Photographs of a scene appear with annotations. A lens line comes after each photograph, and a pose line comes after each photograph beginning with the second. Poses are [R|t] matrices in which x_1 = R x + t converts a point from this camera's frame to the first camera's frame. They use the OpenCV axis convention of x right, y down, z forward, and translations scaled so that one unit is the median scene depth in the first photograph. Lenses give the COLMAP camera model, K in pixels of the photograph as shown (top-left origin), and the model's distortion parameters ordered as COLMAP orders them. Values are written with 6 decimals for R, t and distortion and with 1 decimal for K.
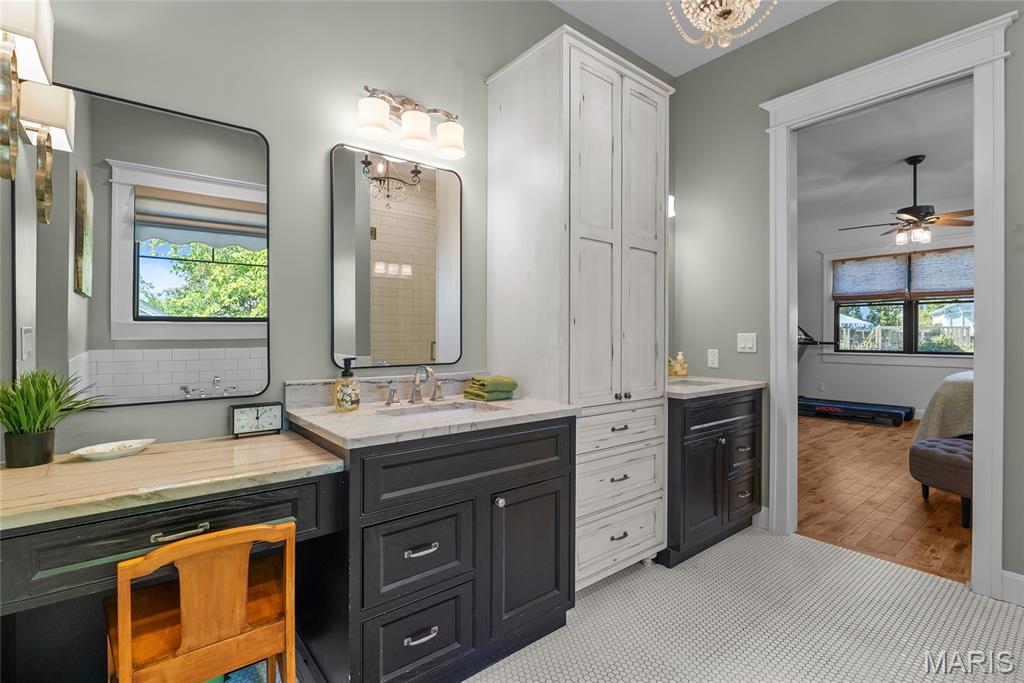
lens RADIAL K [[471.9, 0, 507.7], [0, 471.9, 336.4], [0, 0, 1]] dist [-0.008094, 0.004728]
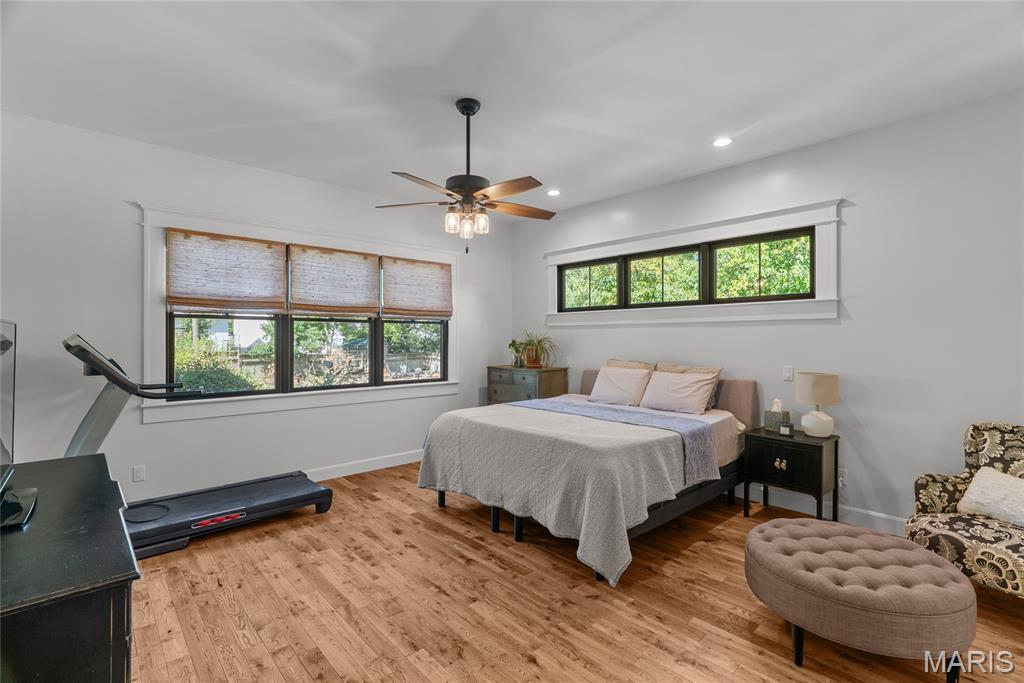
lens RADIAL K [[471.9, 0, 512.1], [0, 471.9, 339.6], [0, 0, 1]] dist [-0.008094, 0.004728]
pose [[-0.085633, 0.000101, 0.996327, 0.213966], [0.011192, 0.999937, 0.000860, -0.051560], [-0.996264, 0.011225, -0.085629, 1.023105]]
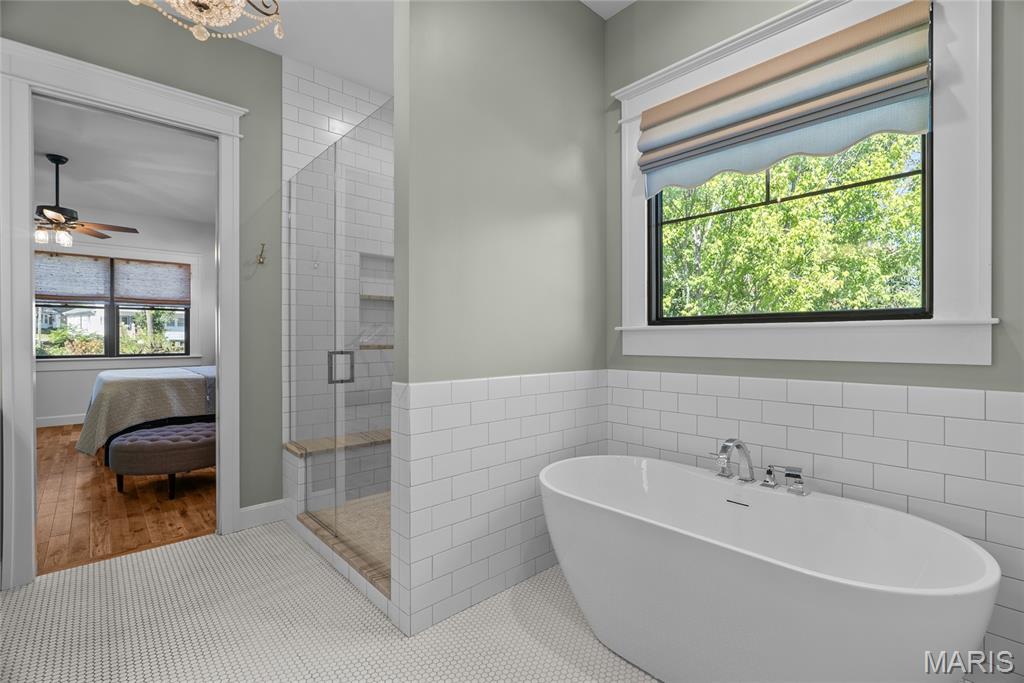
lens RADIAL K [[471.9, 0, 507.8], [0, 471.9, 340.2], [0, 0, 1]] dist [-0.008094, 0.004728]
pose [[-0.047674, -0.007244, 0.998837, -0.152861], [0.007795, 0.999941, 0.007624, -0.000434], [-0.998833, 0.008150, -0.047615, 0.117543]]
